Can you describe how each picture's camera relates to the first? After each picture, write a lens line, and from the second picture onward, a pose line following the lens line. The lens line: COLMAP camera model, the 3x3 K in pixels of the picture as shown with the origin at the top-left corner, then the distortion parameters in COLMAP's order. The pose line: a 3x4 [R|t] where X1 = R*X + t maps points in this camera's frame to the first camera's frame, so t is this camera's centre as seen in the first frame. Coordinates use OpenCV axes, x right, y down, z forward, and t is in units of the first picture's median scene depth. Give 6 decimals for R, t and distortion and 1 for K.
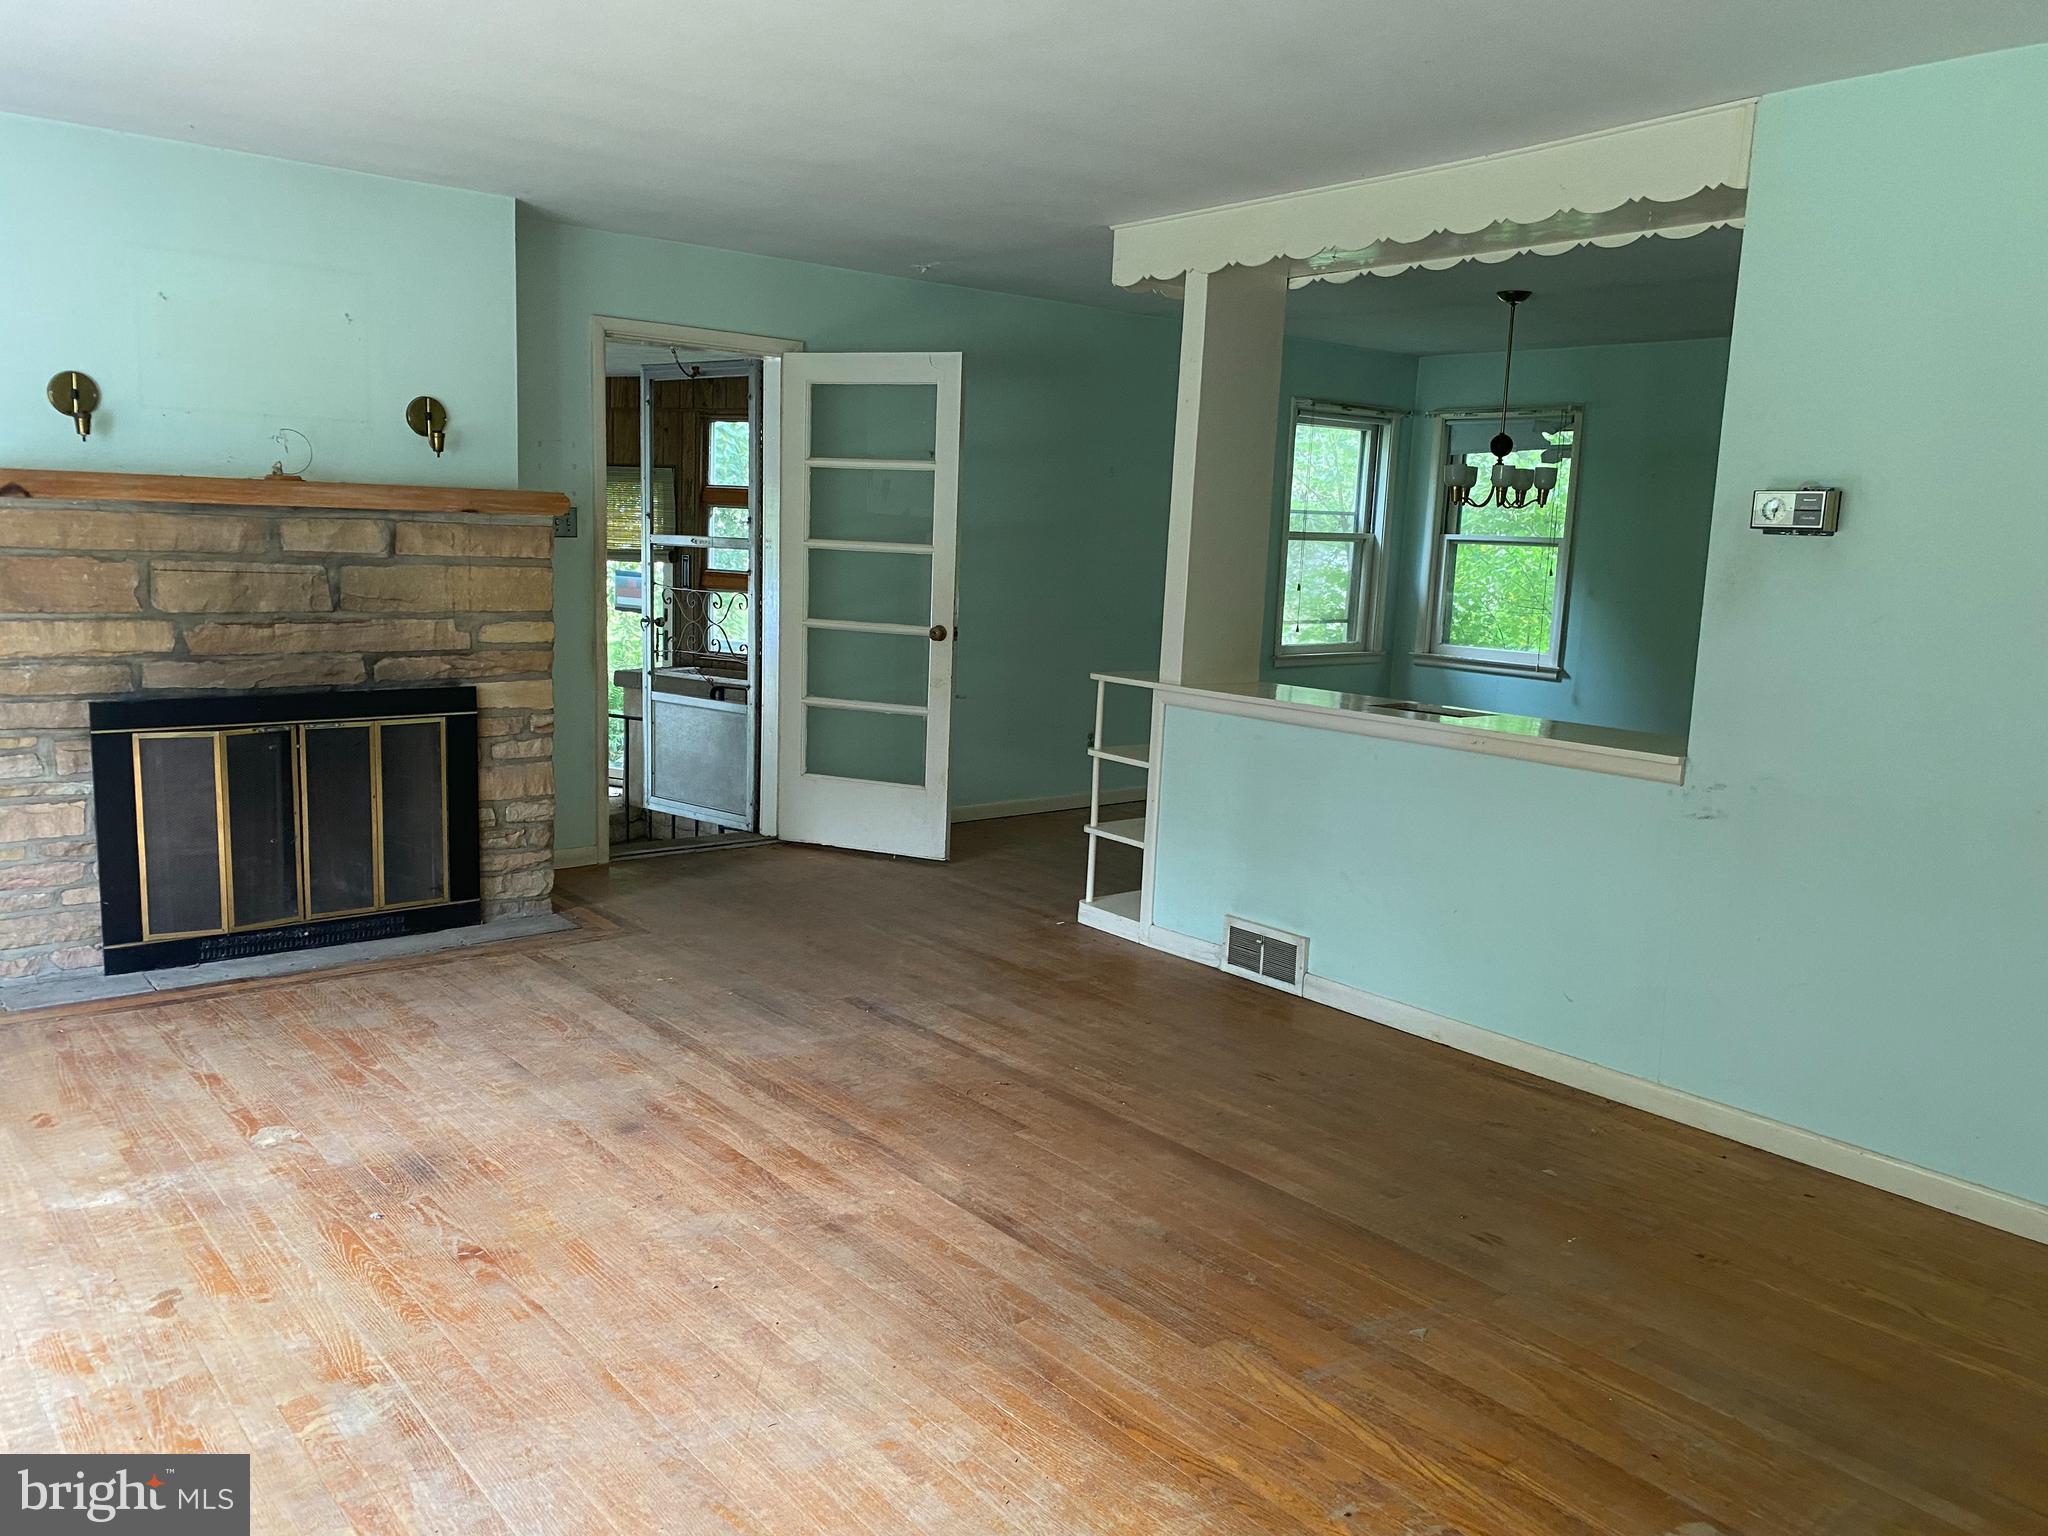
lens RADIAL K [[1569.5, 0, 1012.5], [0, 1569.5, 775.9], [0, 0, 1]] dist [0.004692, 0.006303]
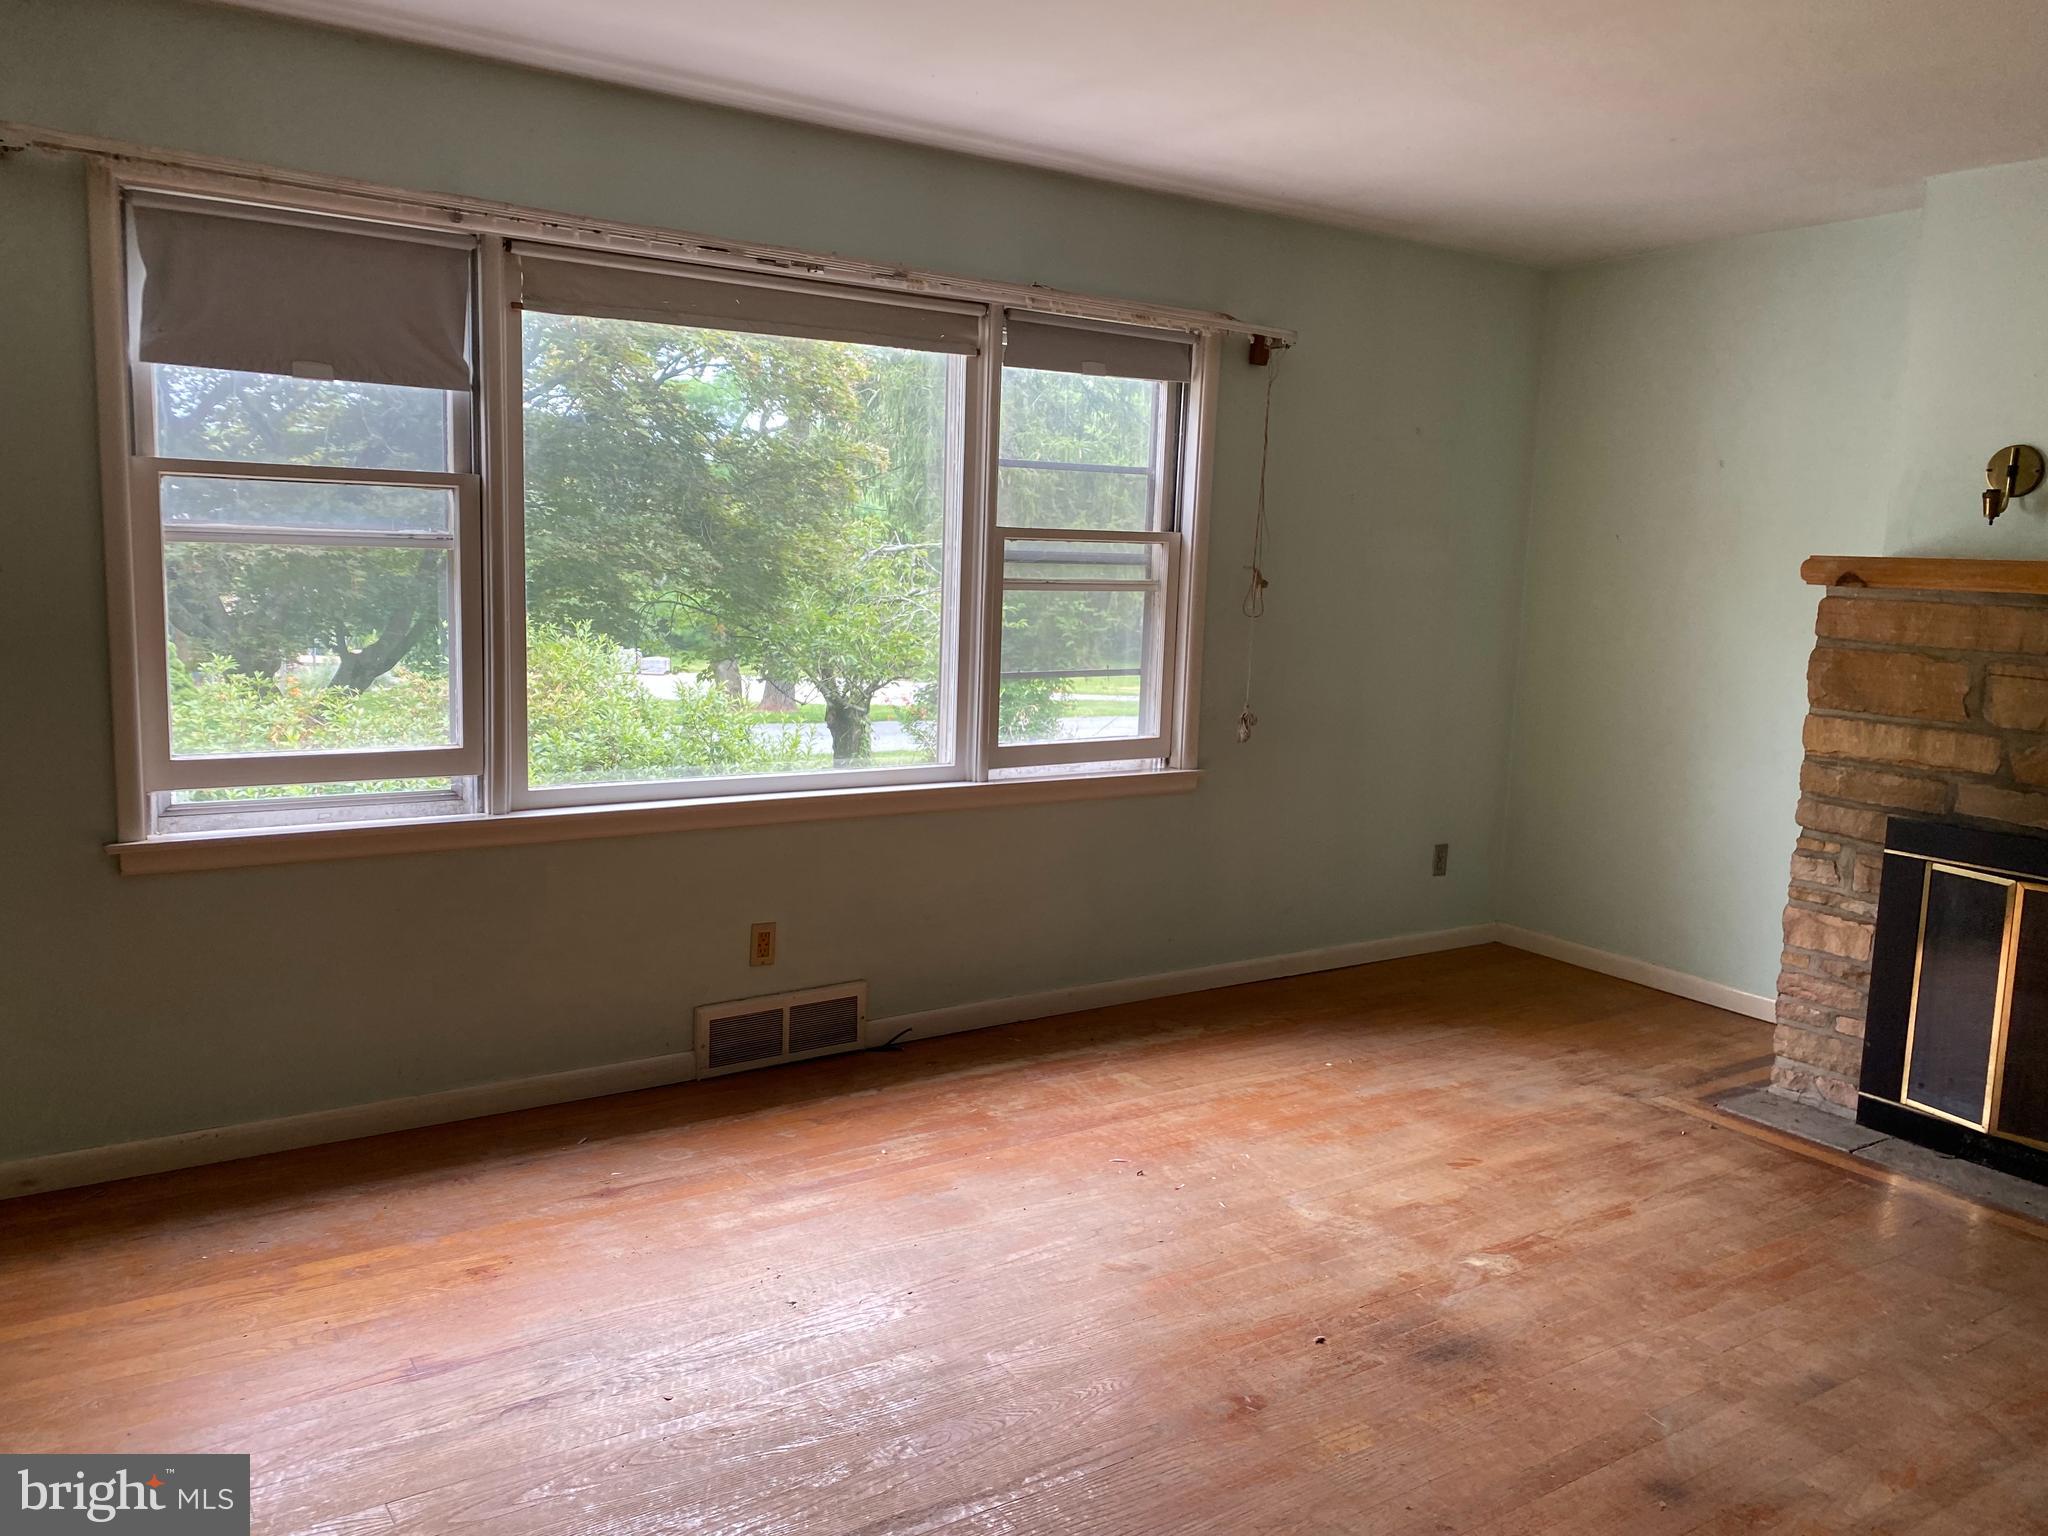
lens RADIAL K [[1569.5, 0, 1012.5], [0, 1569.5, 775.9], [0, 0, 1]] dist [0.004692, 0.006303]
pose [[-0.101162, 0.103413, -0.989481, 0.316545], [-0.199105, 0.972357, 0.121980, -0.074317], [0.974743, 0.209350, -0.077776, 0.549055]]
